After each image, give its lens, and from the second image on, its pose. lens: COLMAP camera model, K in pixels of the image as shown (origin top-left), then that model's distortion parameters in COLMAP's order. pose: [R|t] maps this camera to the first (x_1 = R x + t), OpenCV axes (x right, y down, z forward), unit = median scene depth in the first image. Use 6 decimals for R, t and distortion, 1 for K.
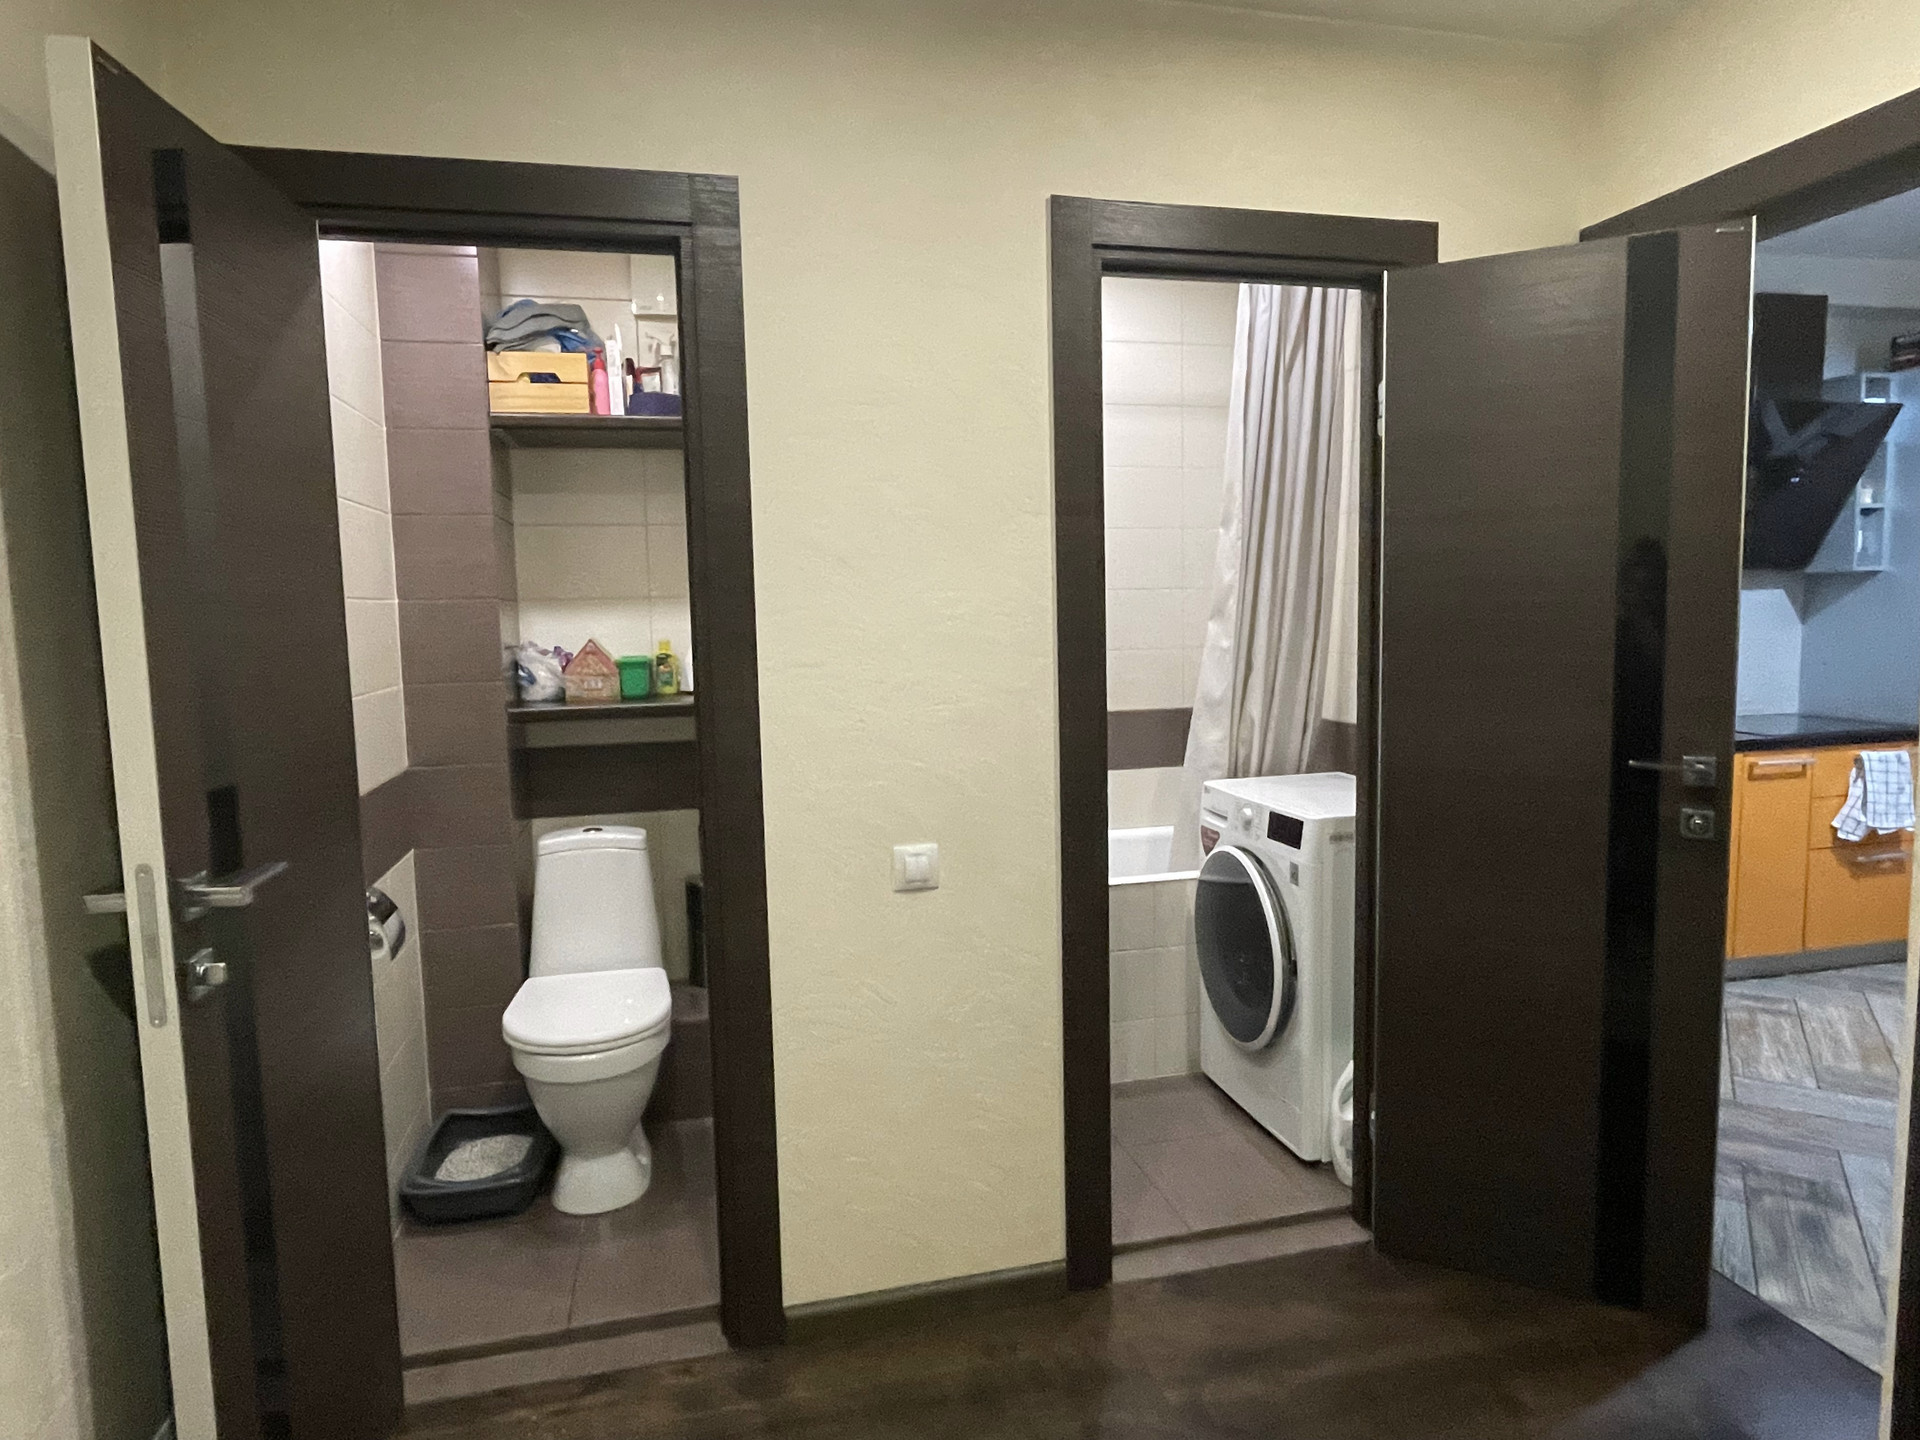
lens RADIAL K [[1135.4, 0, 948.4], [0, 1135.4, 712.3], [0, 0, 1]] dist [0.003610, -0.006604]
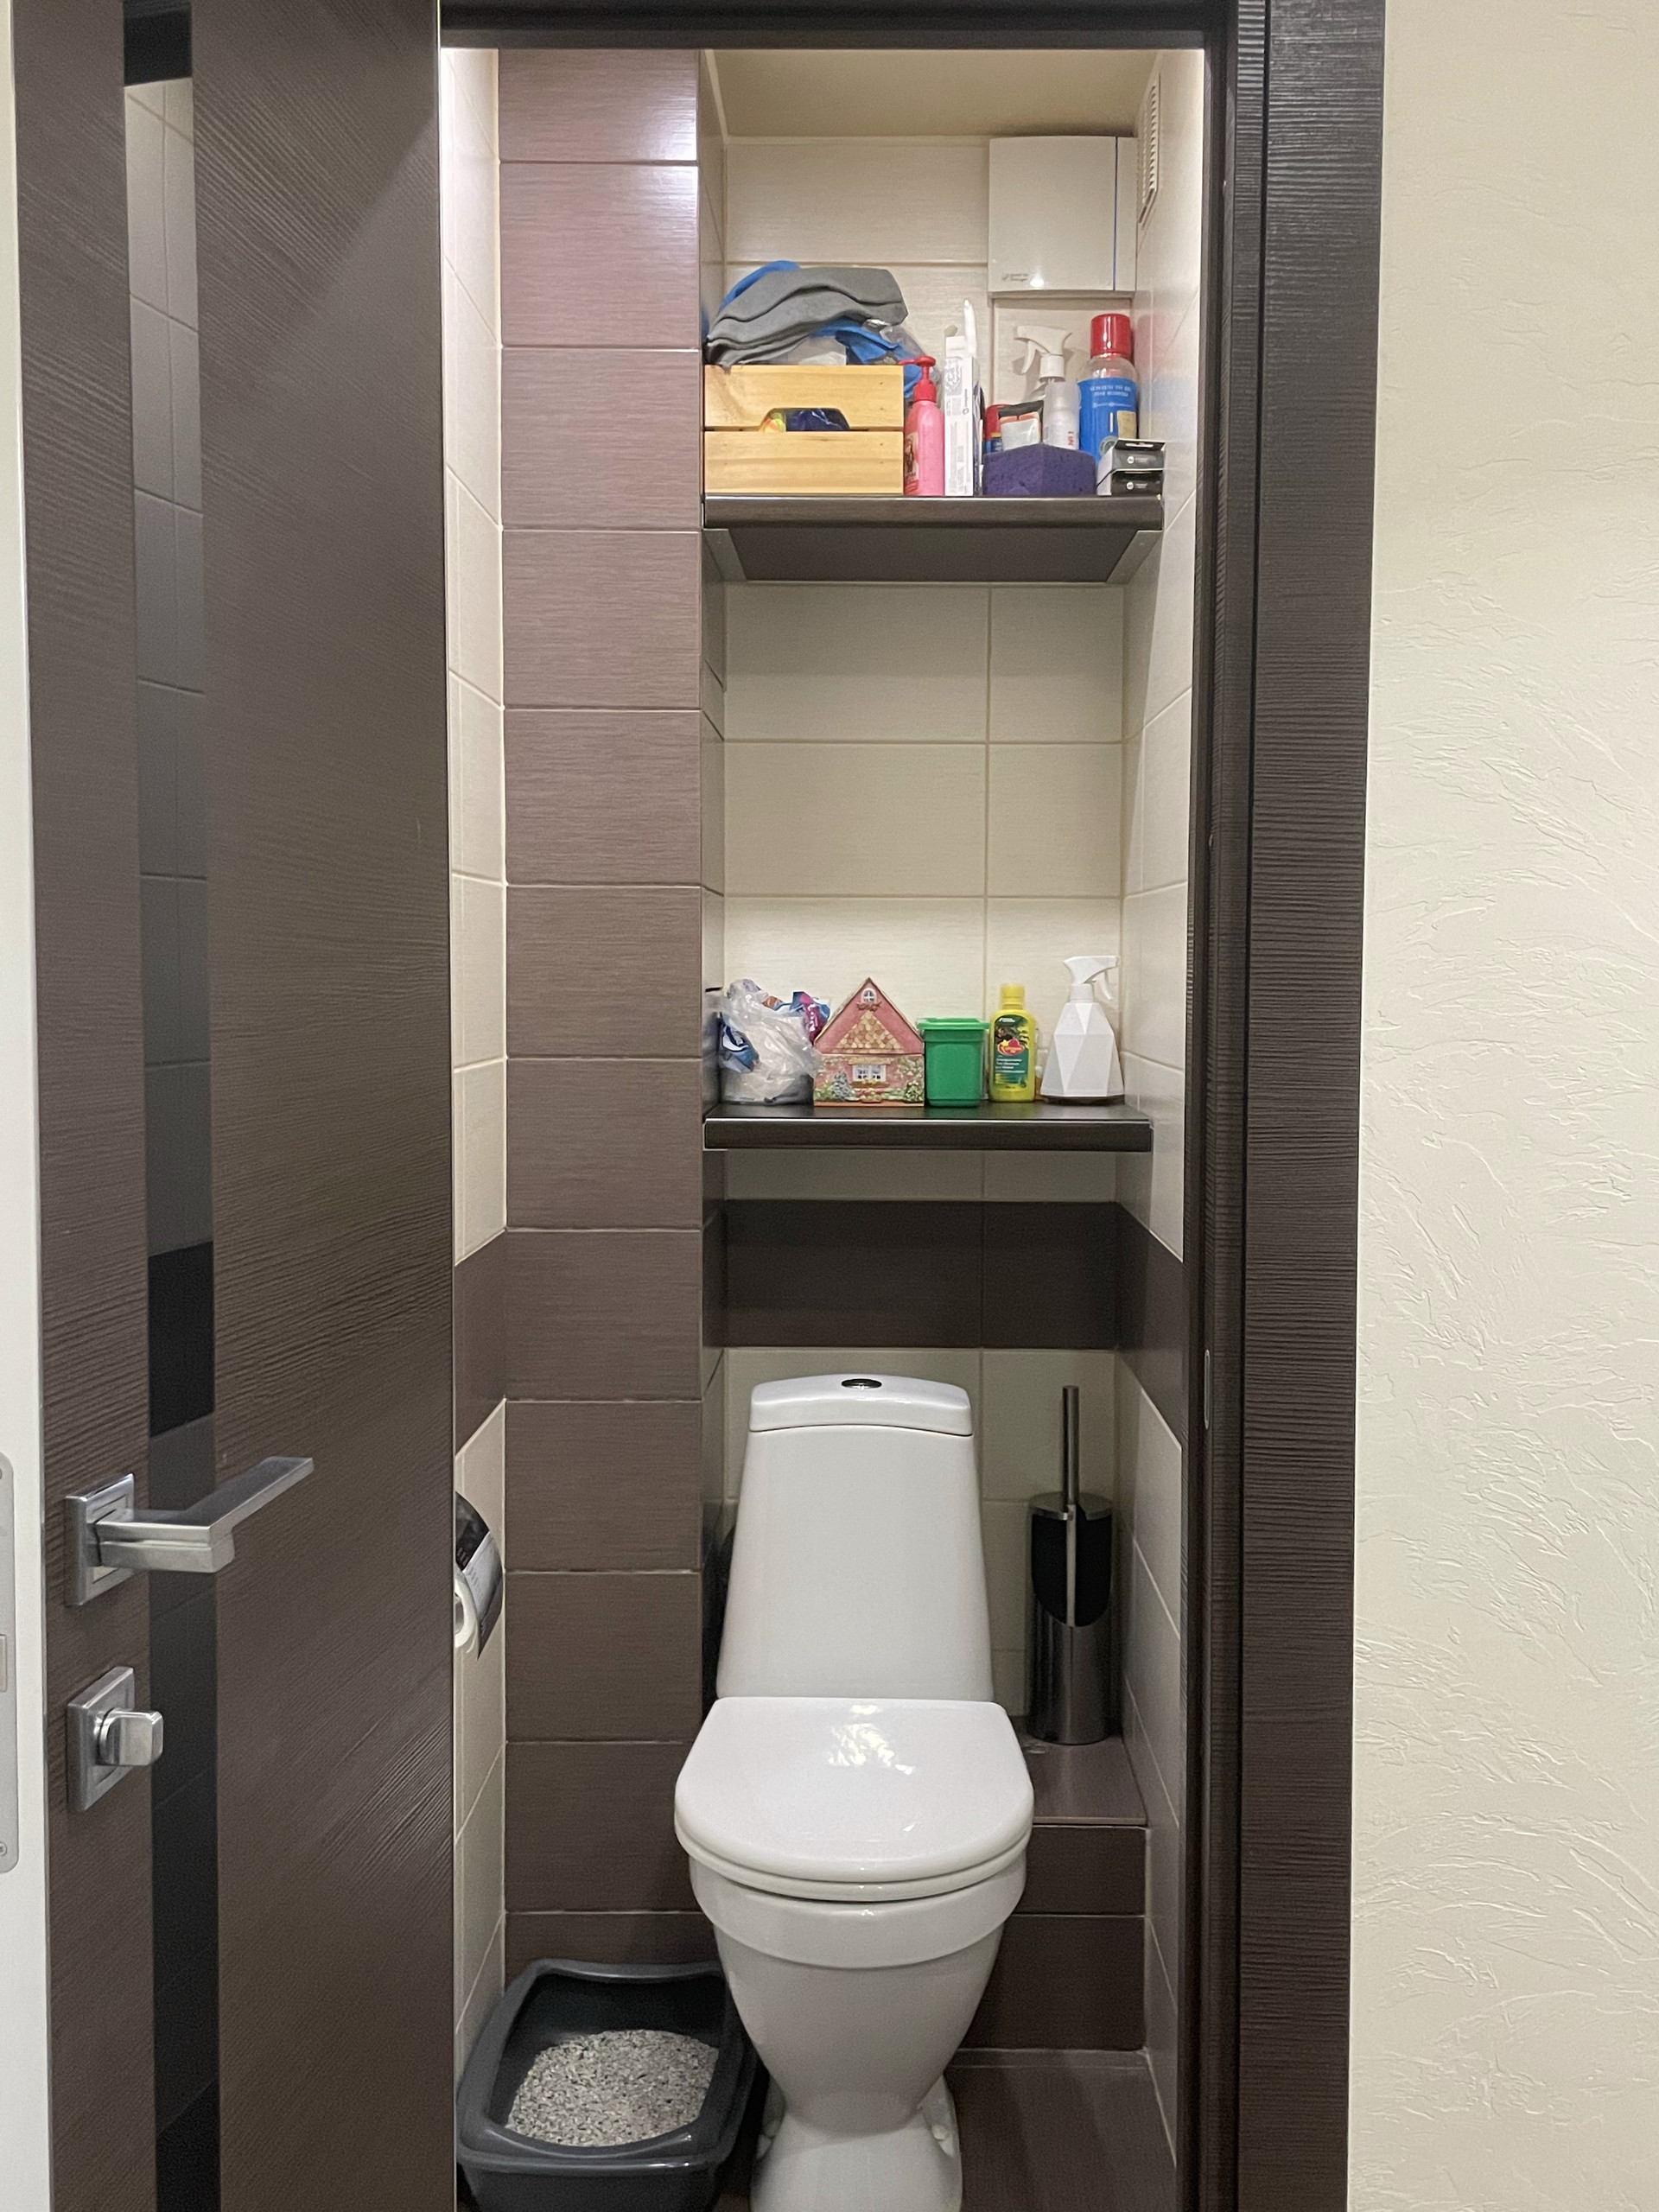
lens RADIAL K [[2075.7, 0, 836.0], [0, 2075.7, 1090.7], [0, 0, 1]] dist [0.091515, 0.000000]
pose [[0.967010, 0.043992, -0.250913, -0.115226], [-0.050713, 0.998505, -0.020382, 0.000886], [0.249641, 0.032434, 0.967795, 0.166815]]
